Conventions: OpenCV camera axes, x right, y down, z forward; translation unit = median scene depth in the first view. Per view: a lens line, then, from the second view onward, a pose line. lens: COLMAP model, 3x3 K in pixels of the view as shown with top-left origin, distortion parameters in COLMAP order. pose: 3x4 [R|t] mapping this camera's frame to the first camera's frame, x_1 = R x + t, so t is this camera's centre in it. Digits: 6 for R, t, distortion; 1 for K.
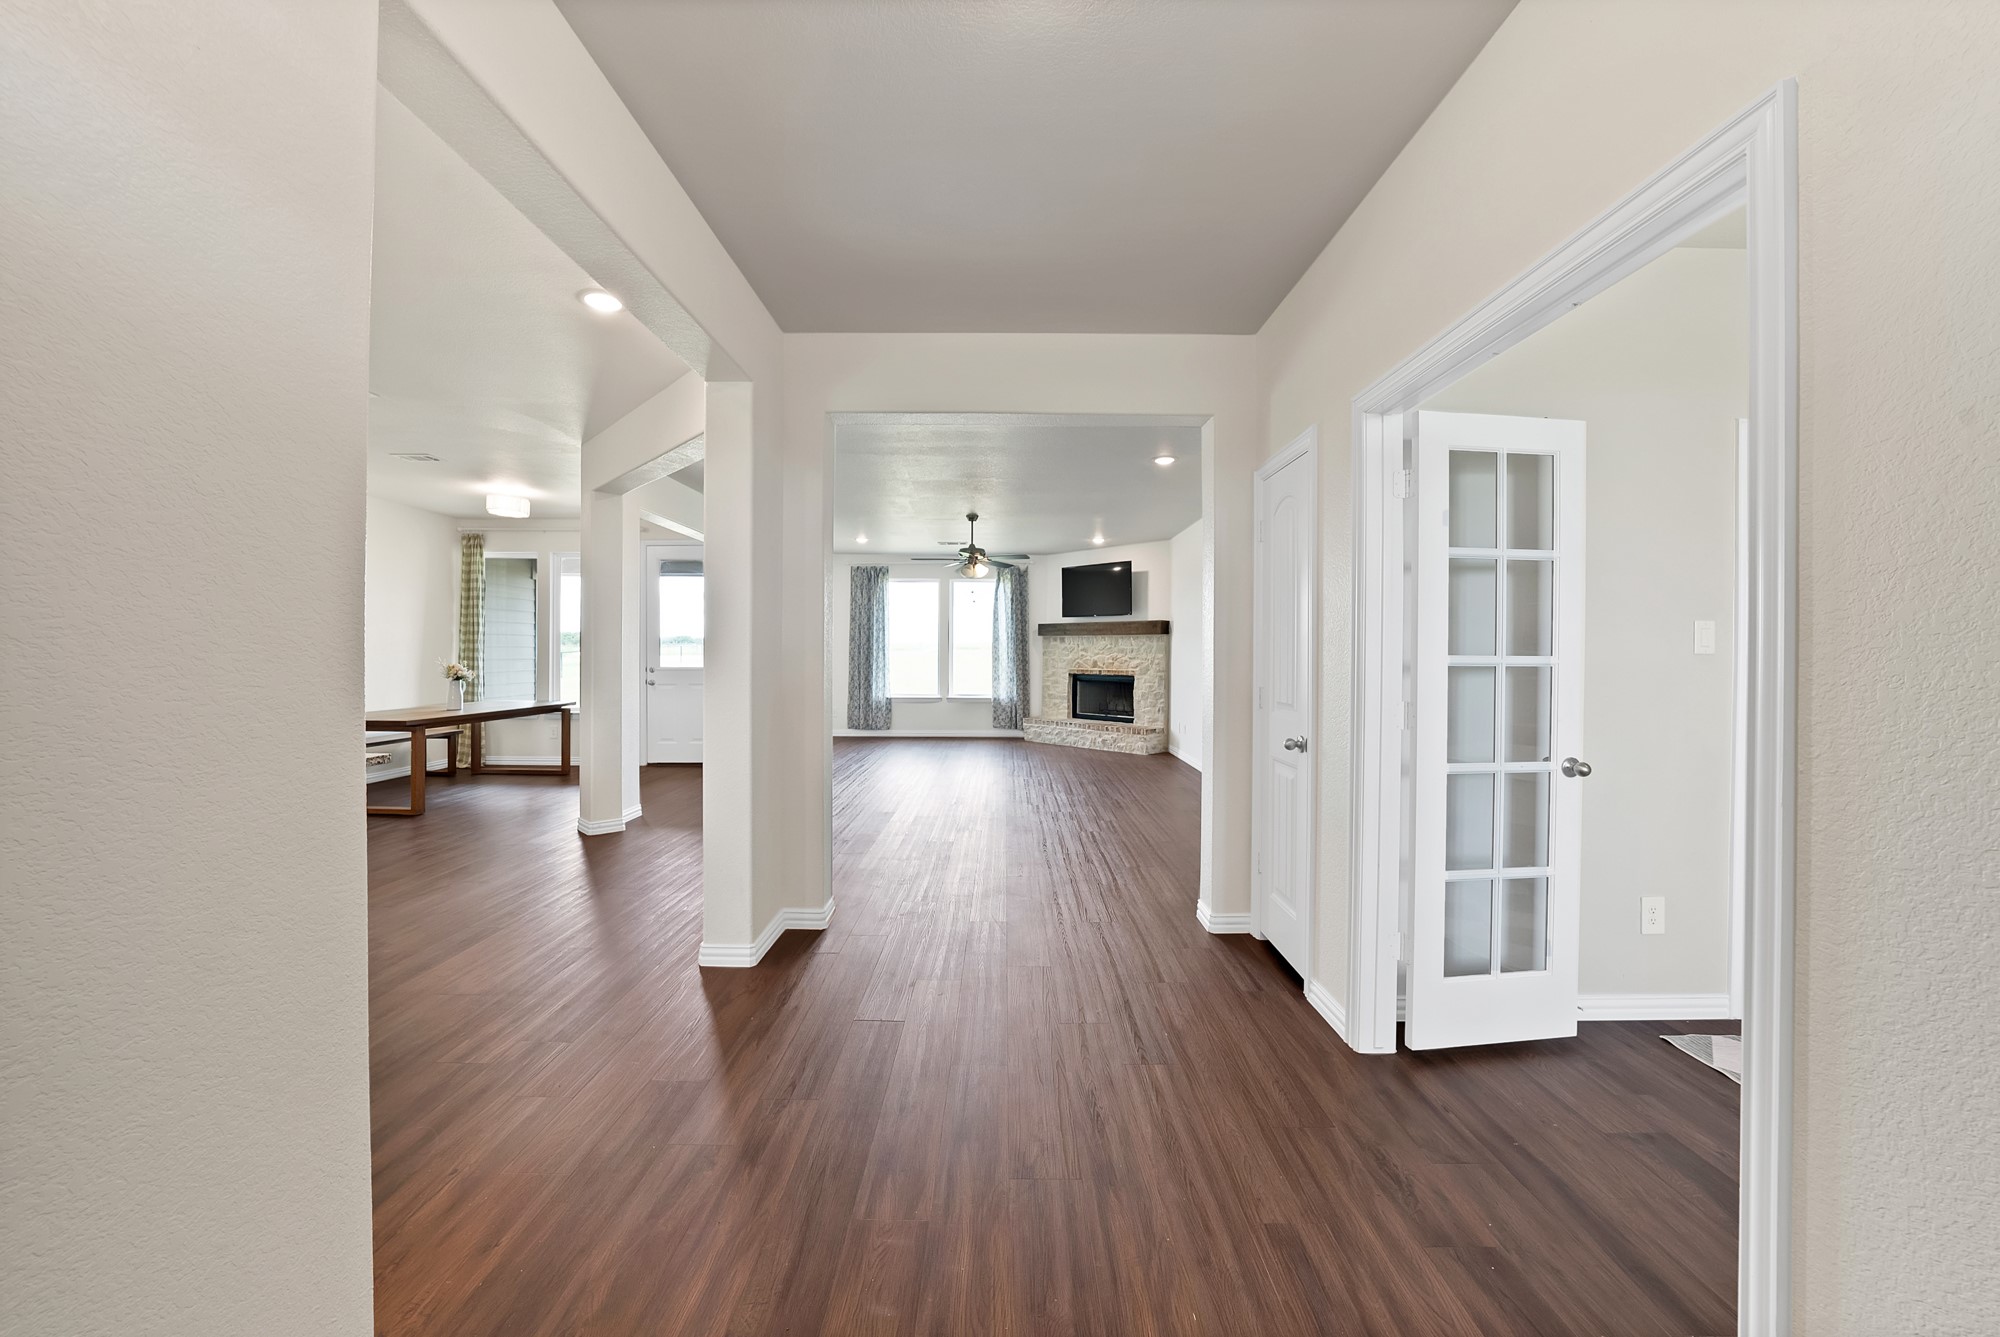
lens RADIAL K [[724.8, 0, 988.4], [0, 724.8, 657.5], [0, 0, 1]] dist [-0.018043, 0.000002]
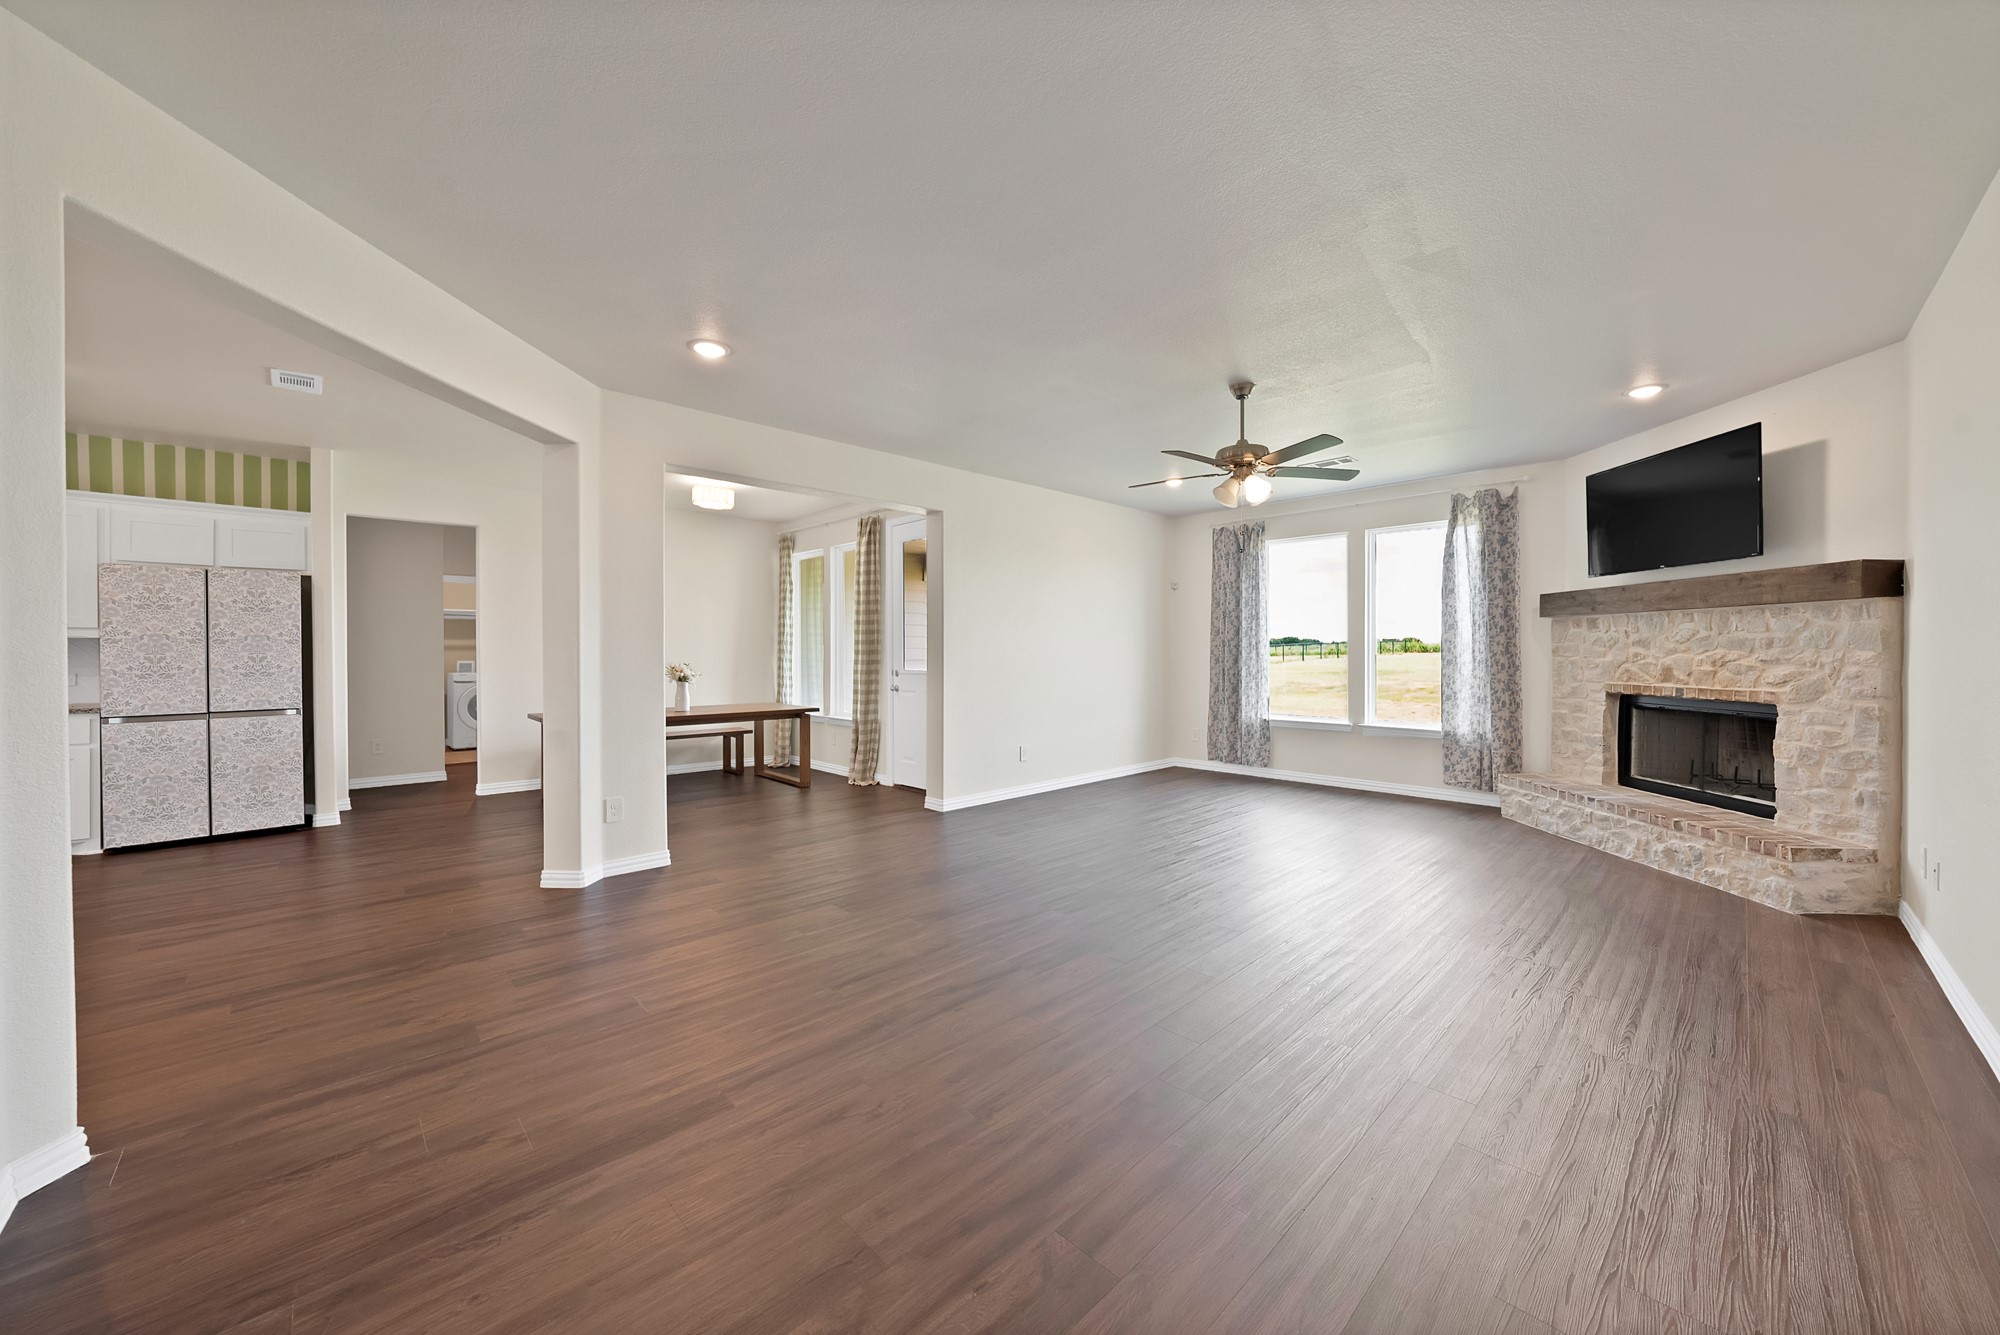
lens RADIAL K [[718.9, 0, 998.9], [0, 718.9, 657.7], [0, 0, 1]] dist [-0.017987, 0.004591]
pose [[0.708942, 0.000436, -0.705267, 0.163255], [-0.001570, 0.999998, -0.000960, -0.000008], [0.705265, 0.001788, 0.708941, 0.389916]]
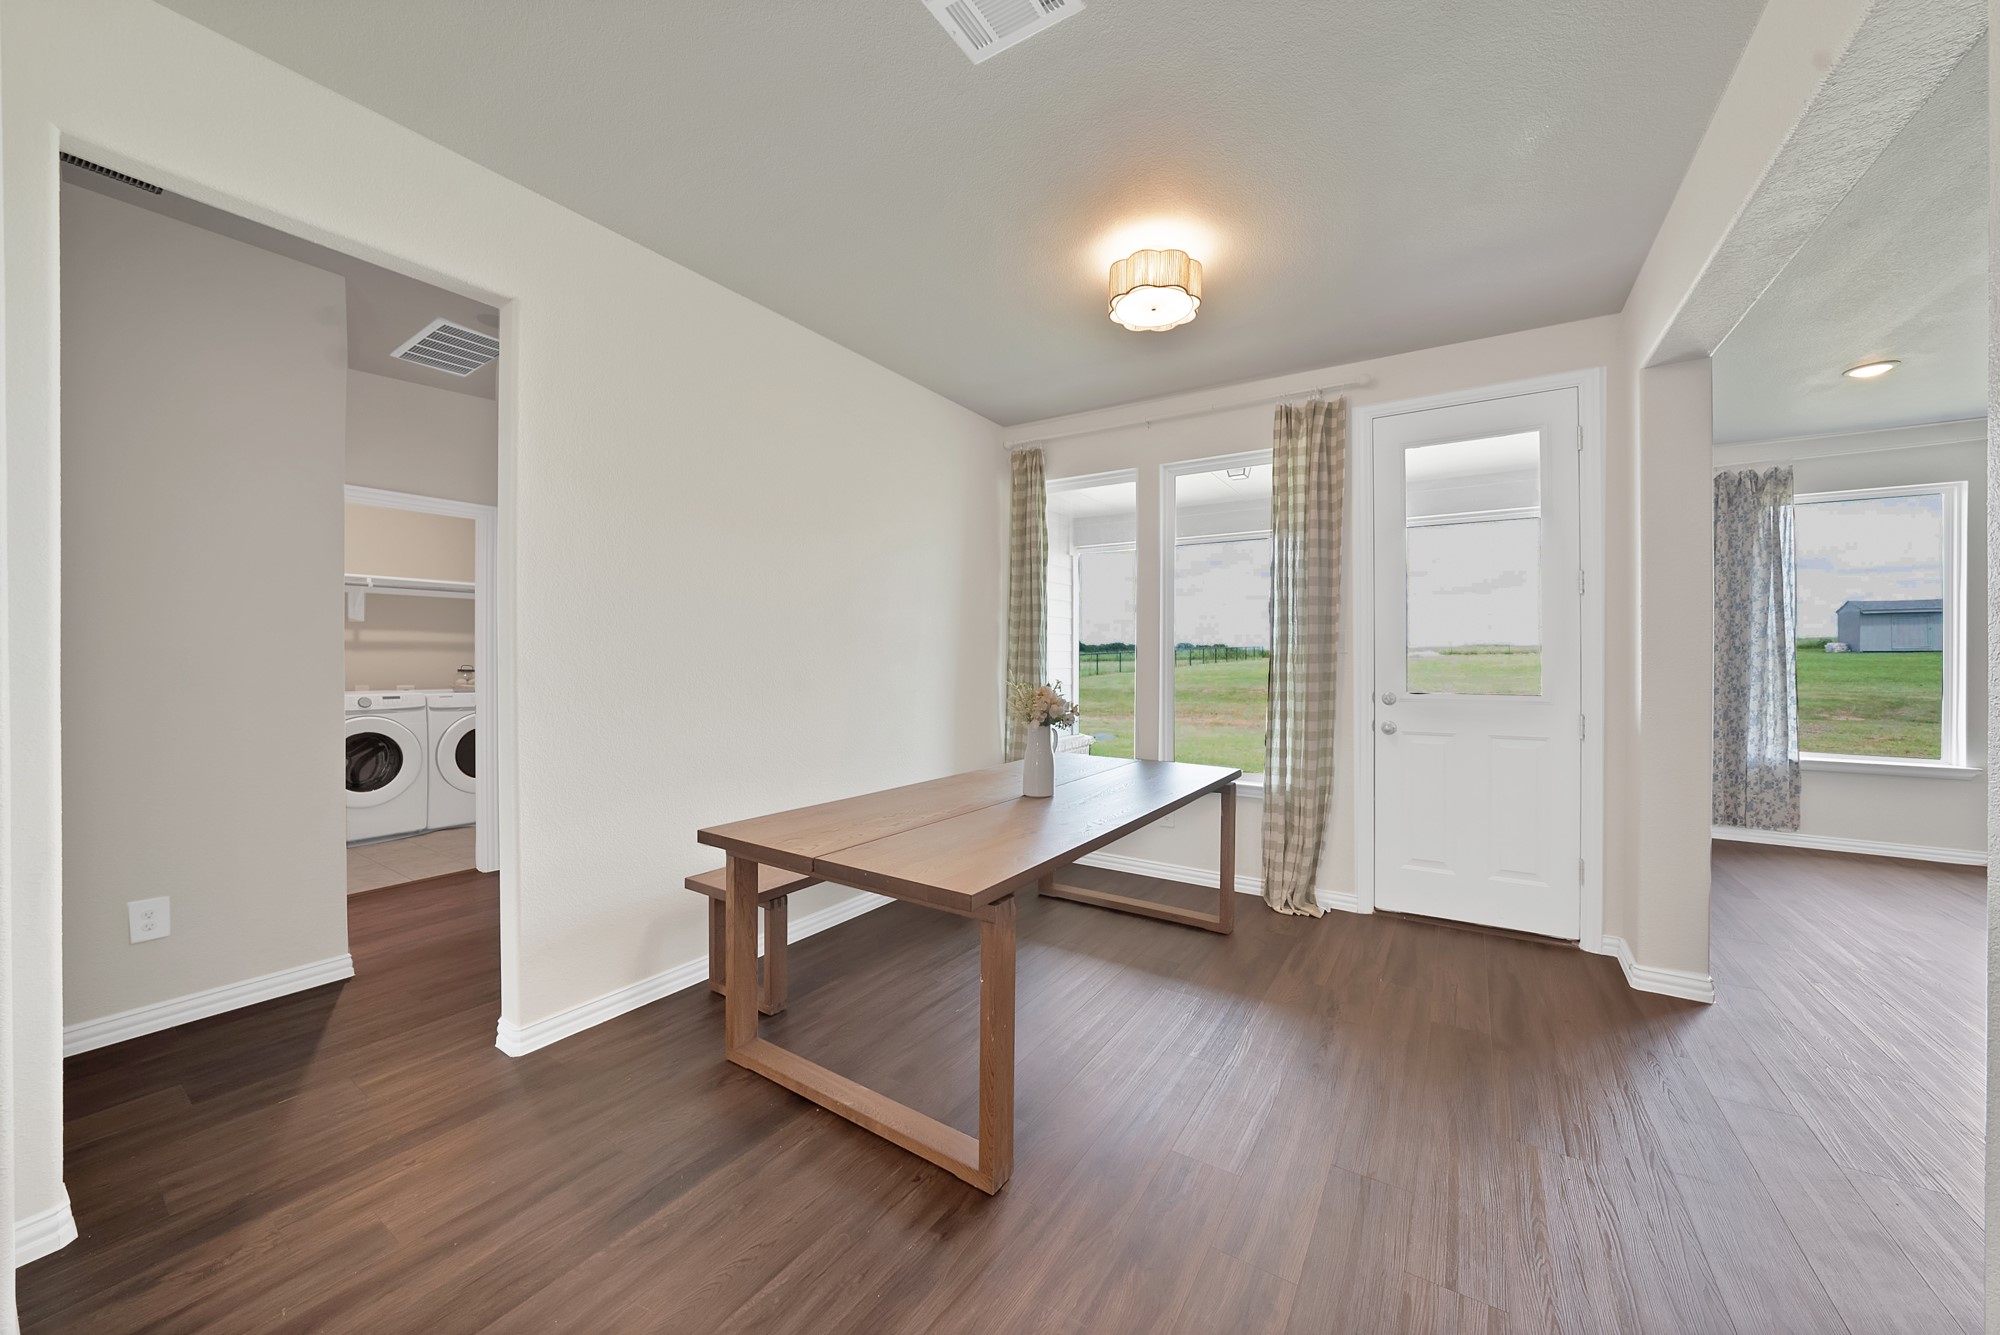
lens RADIAL K [[718.9, 0, 998.9], [0, 718.9, 657.7], [0, 0, 1]] dist [-0.017987, 0.004591]
pose [[0.849410, -0.000957, -0.527732, -0.346901], [-0.003064, 0.999973, -0.006744, -0.003288], [0.527724, 0.007345, 0.849384, 0.400972]]
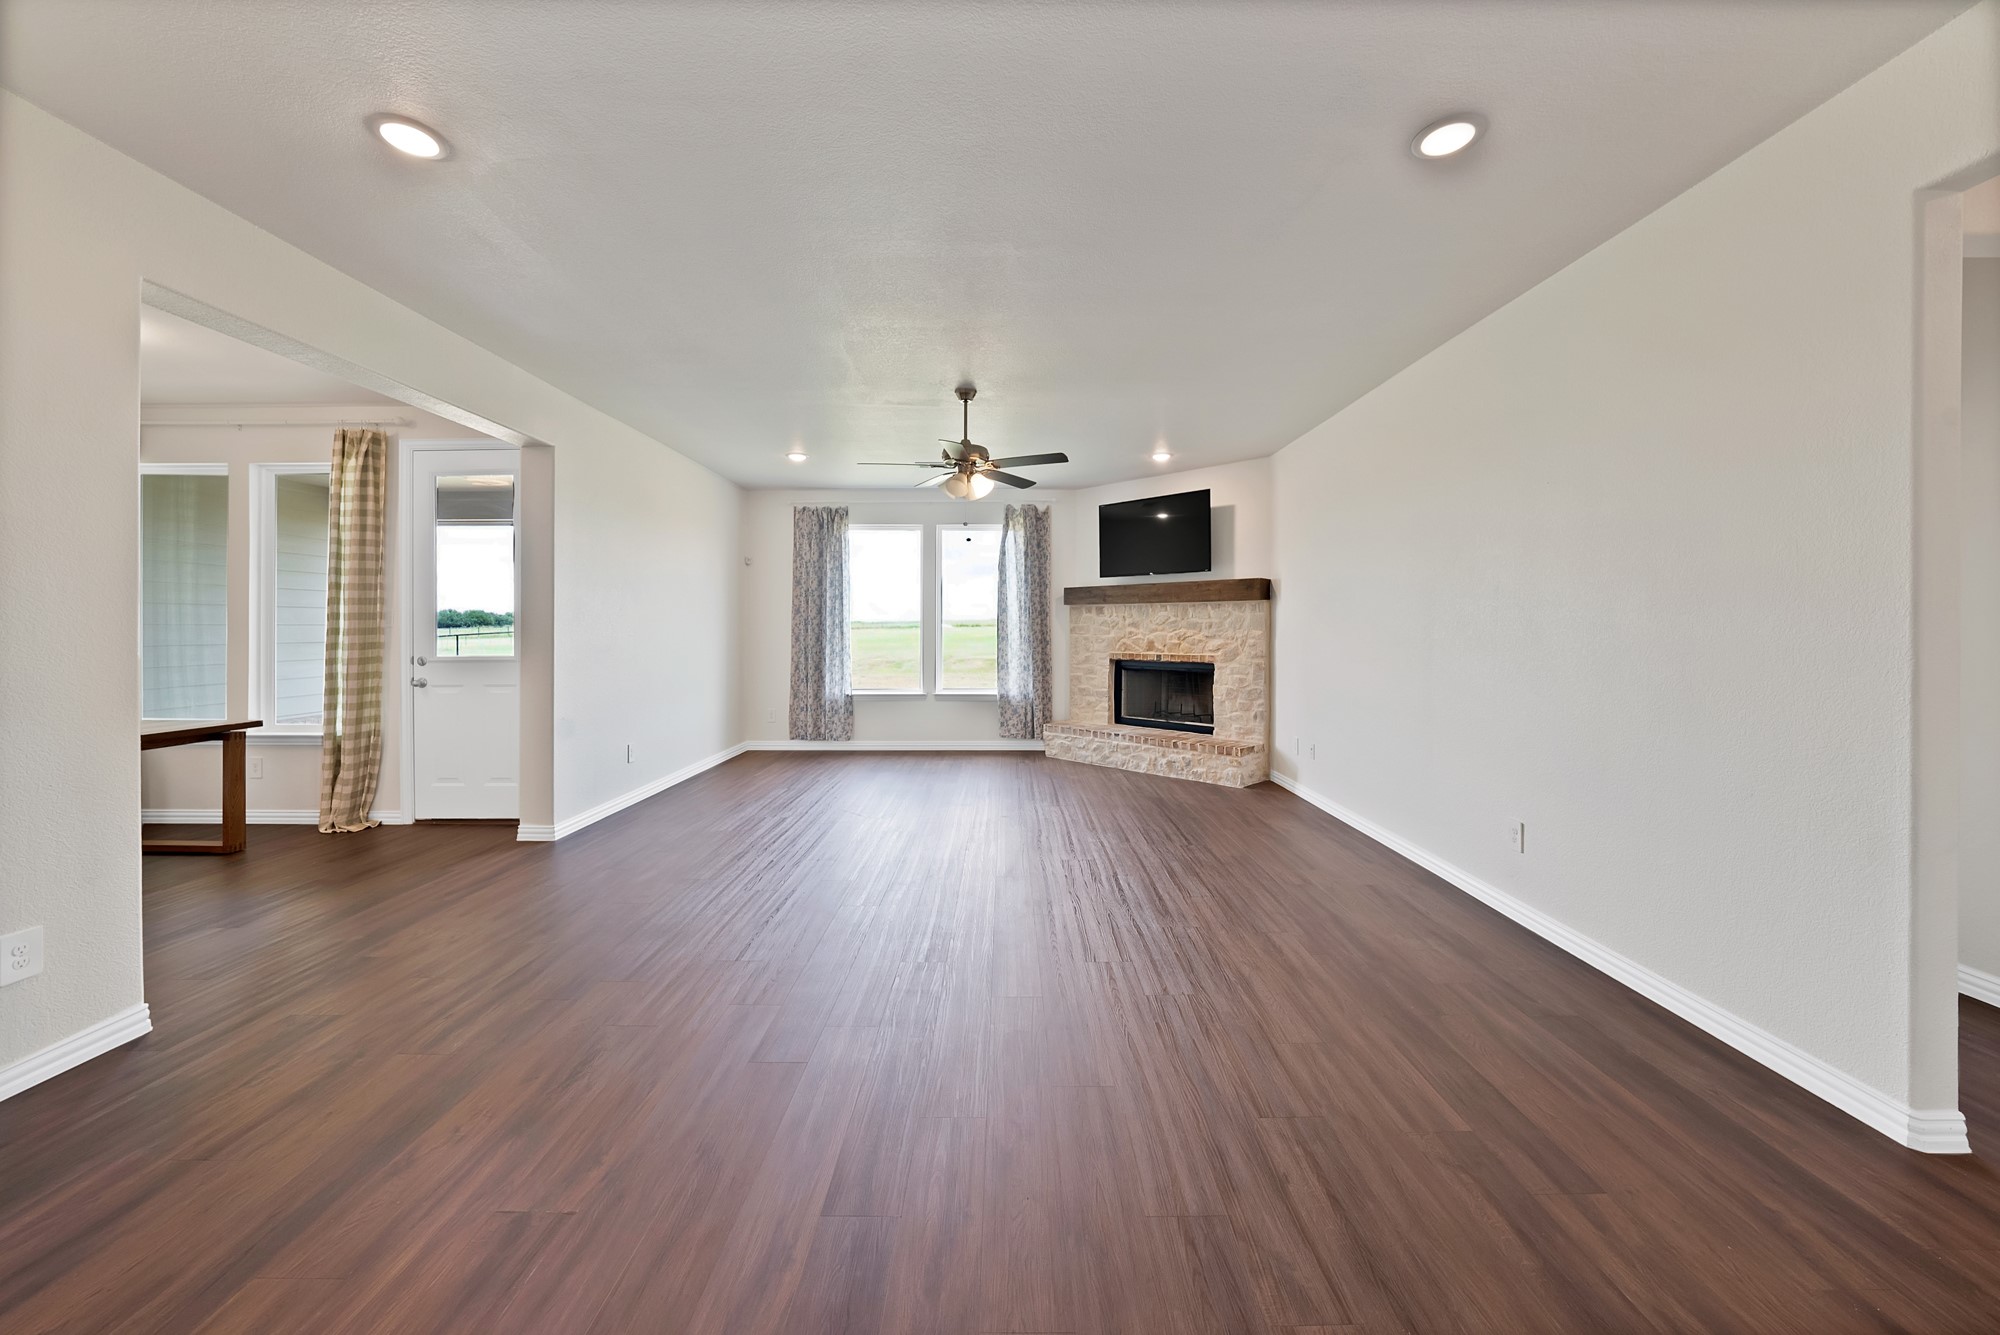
lens RADIAL K [[726.1, 0, 1000.5], [0, 726.1, 629.1], [0, 0, 1]] dist [-0.019127, 0.000050]
pose [[0.999863, -0.004503, 0.015944, -0.003639], [0.004628, 0.999958, -0.007856, -0.001516], [-0.015908, 0.007929, 0.999842, 0.323915]]
